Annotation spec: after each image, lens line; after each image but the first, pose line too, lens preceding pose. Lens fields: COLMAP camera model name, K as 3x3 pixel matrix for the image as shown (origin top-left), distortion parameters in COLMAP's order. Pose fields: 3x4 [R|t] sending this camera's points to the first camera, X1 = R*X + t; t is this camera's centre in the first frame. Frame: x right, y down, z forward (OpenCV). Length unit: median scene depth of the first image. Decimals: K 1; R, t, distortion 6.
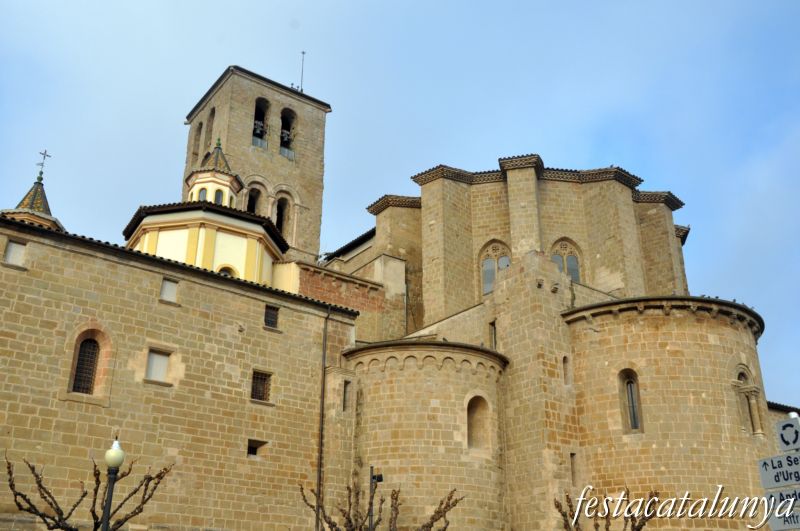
lens RADIAL K [[771.8, 0, 400.0], [0, 771.8, 265.5], [0, 0, 1]] dist [0.009861, 0.008838]
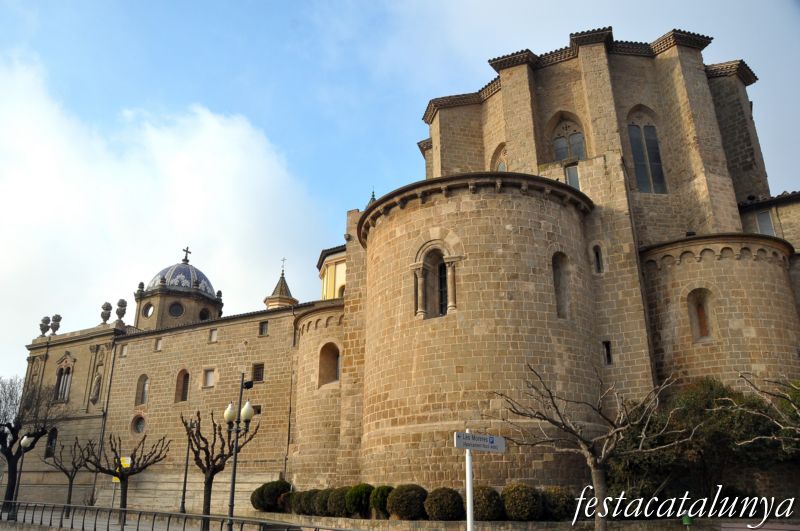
lens RADIAL K [[638.9, 0, 400.0], [0, 638.9, 265.5], [0, 0, 1]] dist [0.001575, 0.000131]
pose [[0.408148, -0.335354, -0.849089, 1.173860], [0.373049, 0.910154, -0.180151, 0.305891], [0.833216, -0.243224, 0.496581, 0.629275]]
